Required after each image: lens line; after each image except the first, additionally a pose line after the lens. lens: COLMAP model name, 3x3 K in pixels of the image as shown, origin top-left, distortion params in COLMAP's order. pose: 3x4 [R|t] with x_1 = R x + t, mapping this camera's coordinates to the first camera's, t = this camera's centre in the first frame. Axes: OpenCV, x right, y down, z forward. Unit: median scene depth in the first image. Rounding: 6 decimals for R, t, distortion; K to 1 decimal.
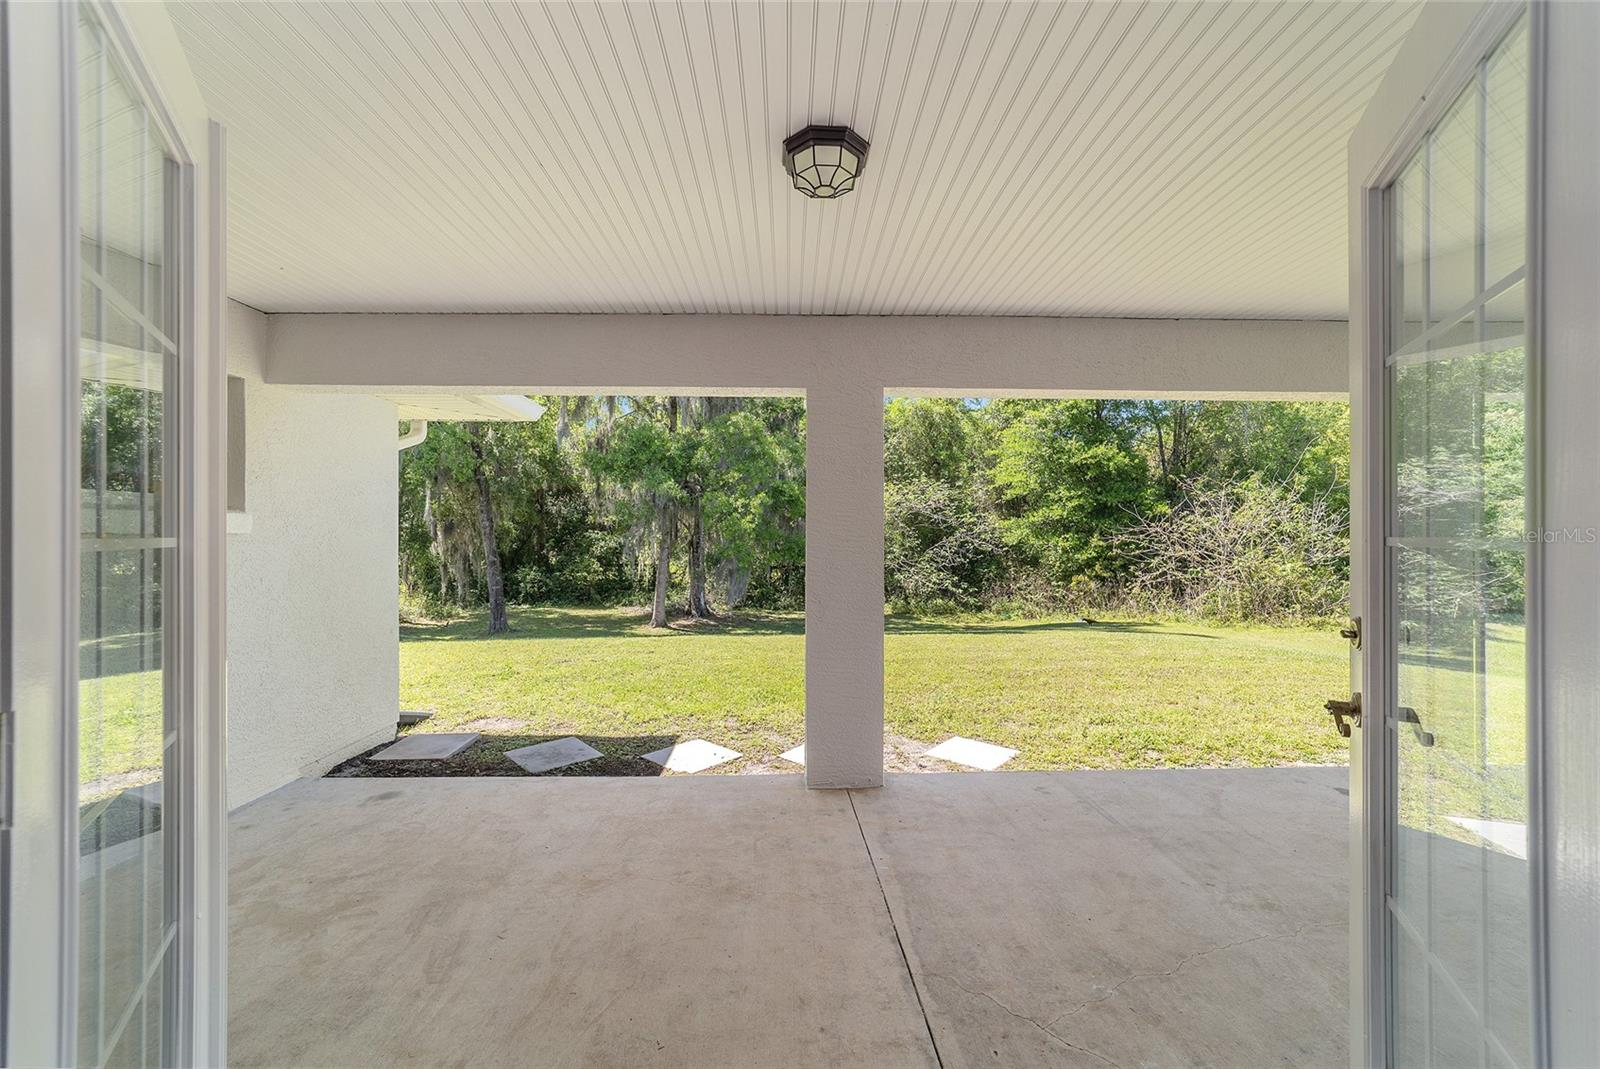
lens RADIAL K [[622.9, 0, 800.0], [0, 622.9, 534.5], [0, 0, 1]] dist [-0.008079, -0.000014]
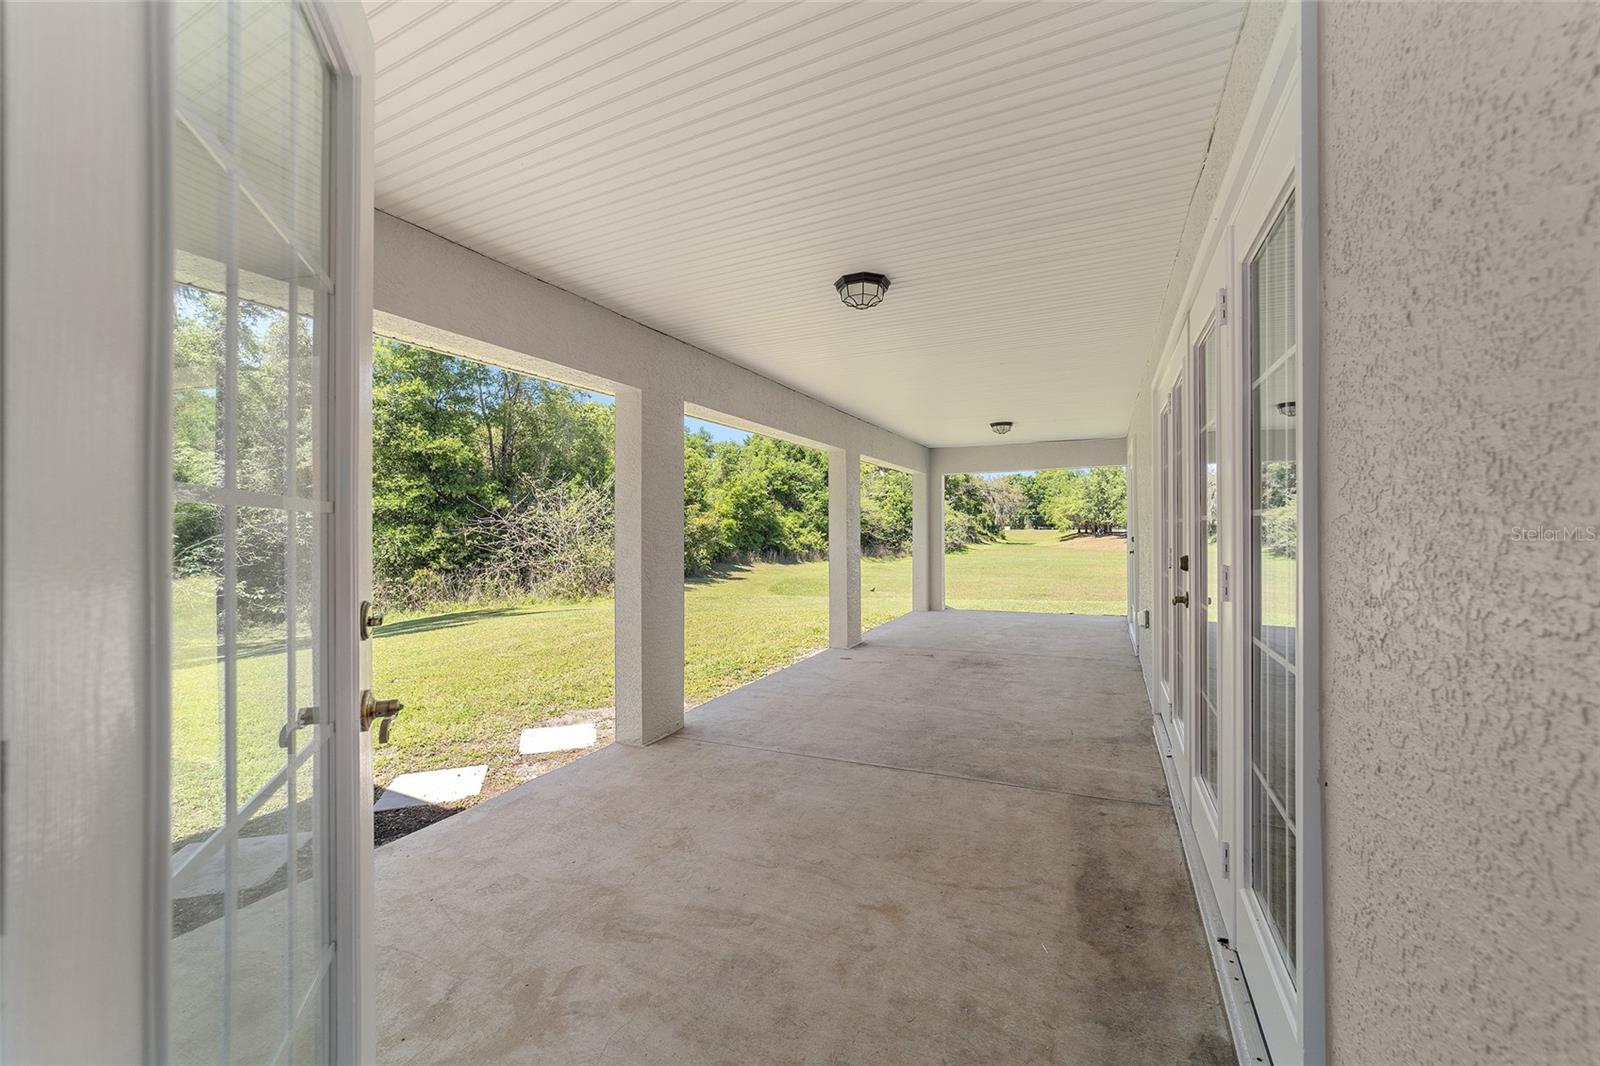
lens RADIAL K [[618.6, 0, 800.0], [0, 618.6, 533.0], [0, 0, 1]] dist [-0.000117, -0.000052]
pose [[0.462126, -0.006756, 0.886789, -0.154538], [-0.002025, 0.999960, 0.008674, 0.001439], [-0.886812, -0.005804, 0.462094, 0.041478]]
